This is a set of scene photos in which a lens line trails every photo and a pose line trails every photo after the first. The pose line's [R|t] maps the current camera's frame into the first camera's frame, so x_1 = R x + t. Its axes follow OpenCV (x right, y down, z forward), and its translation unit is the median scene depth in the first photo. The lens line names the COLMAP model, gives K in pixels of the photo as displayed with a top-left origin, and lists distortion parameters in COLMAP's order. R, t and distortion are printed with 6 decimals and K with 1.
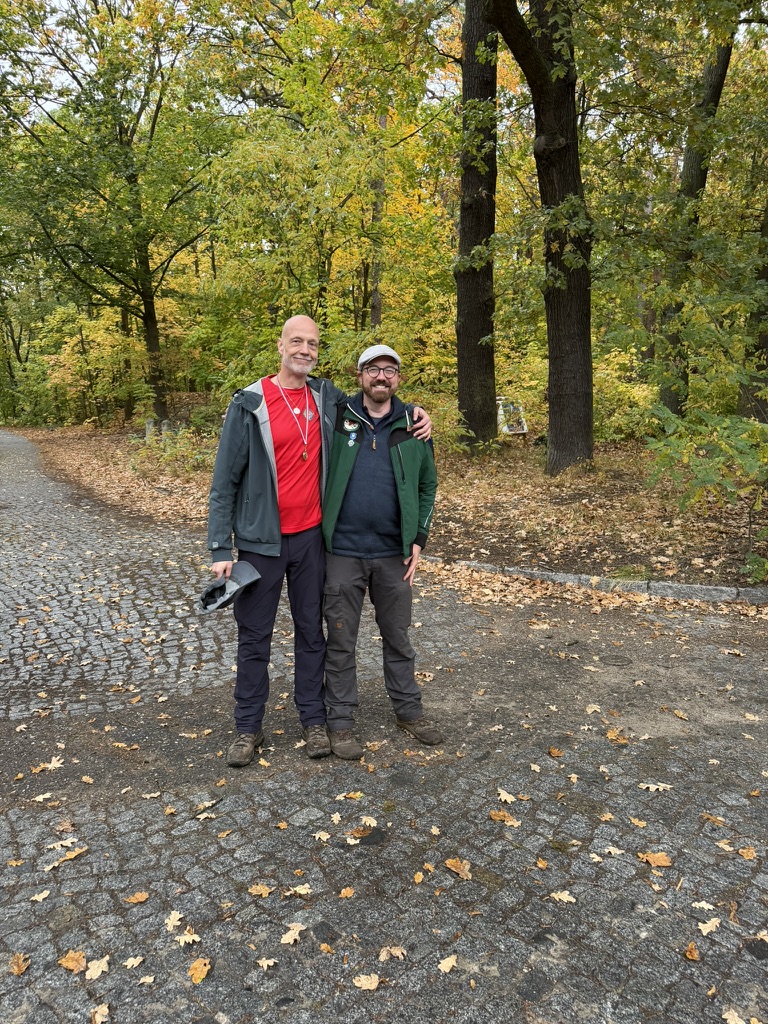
lens RADIAL K [[719.3, 0, 379.3], [0, 719.3, 507.7], [0, 0, 1]] dist [0.032575, -0.033412]
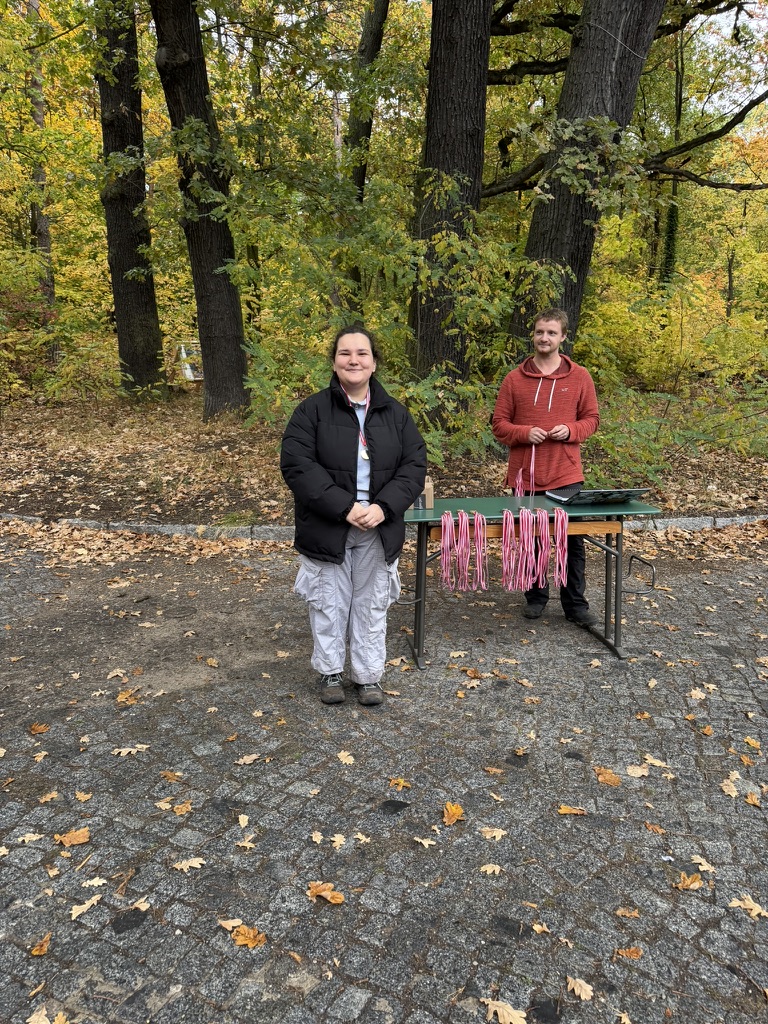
lens RADIAL K [[719.3, 0, 386.4], [0, 719.3, 513.7], [0, 0, 1]] dist [0.032575, -0.033412]
pose [[0.930531, -0.068191, 0.359809, 0.157994], [0.040177, 0.995590, 0.084777, 0.007326], [-0.364003, -0.064432, 0.929166, 0.014737]]
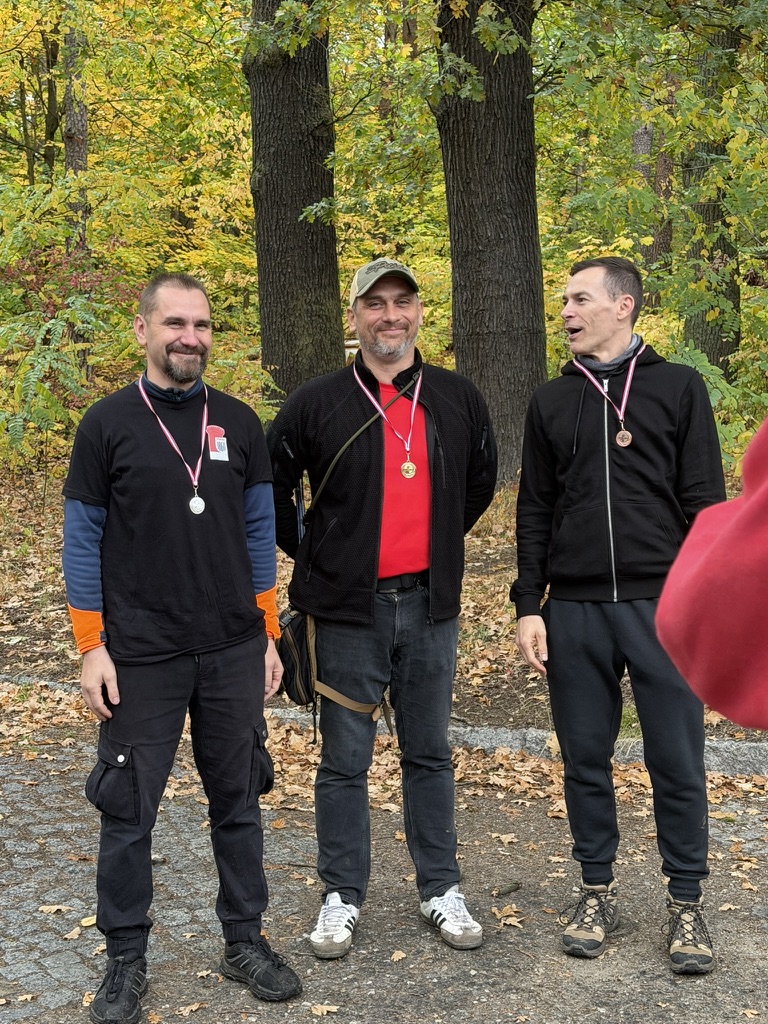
lens RADIAL K [[1581.1, 0, 360.8], [0, 1581.1, 515.1], [0, 0, 1]] dist [0.097234, 0.000000]
pose [[0.986778, -0.017447, 0.161138, 0.019631], [0.024589, 0.998797, -0.042433, -0.000247], [-0.160203, 0.045834, 0.986019, 0.037429]]
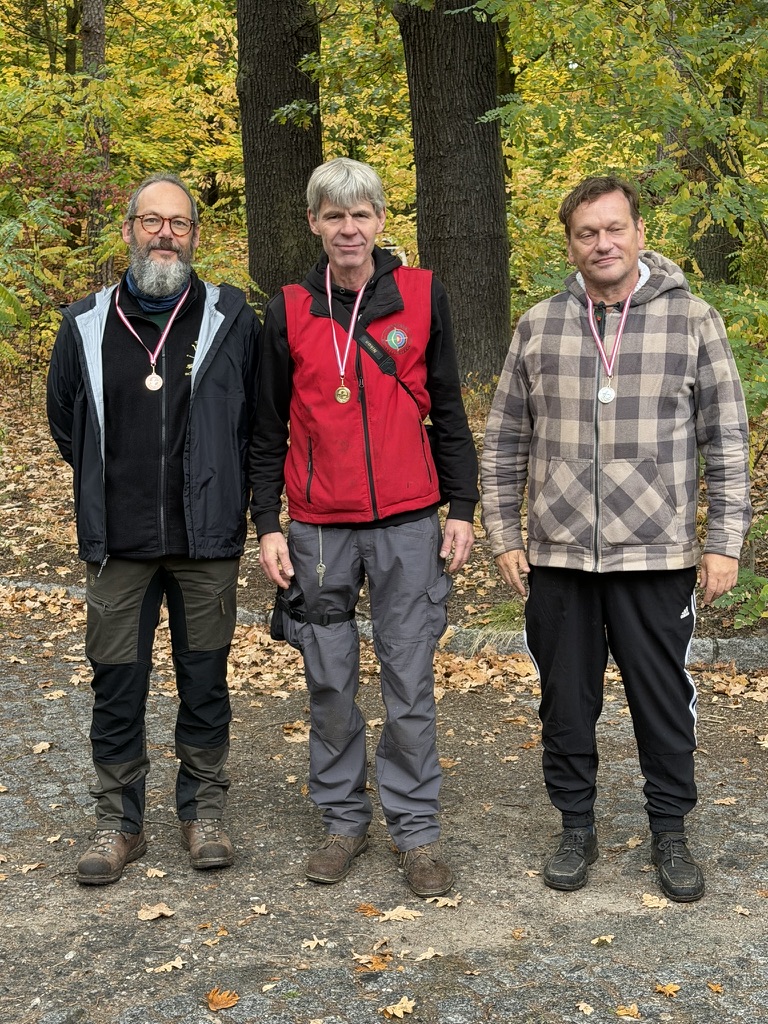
lens RADIAL K [[1581.1, 0, 381.3], [0, 1581.1, 516.4], [0, 0, 1]] dist [0.097234, 0.000000]
pose [[0.990016, -0.024258, 0.138852, 0.096819], [0.021153, 0.999493, 0.023790, -0.001978], [-0.139359, -0.020616, 0.990027, -0.024348]]
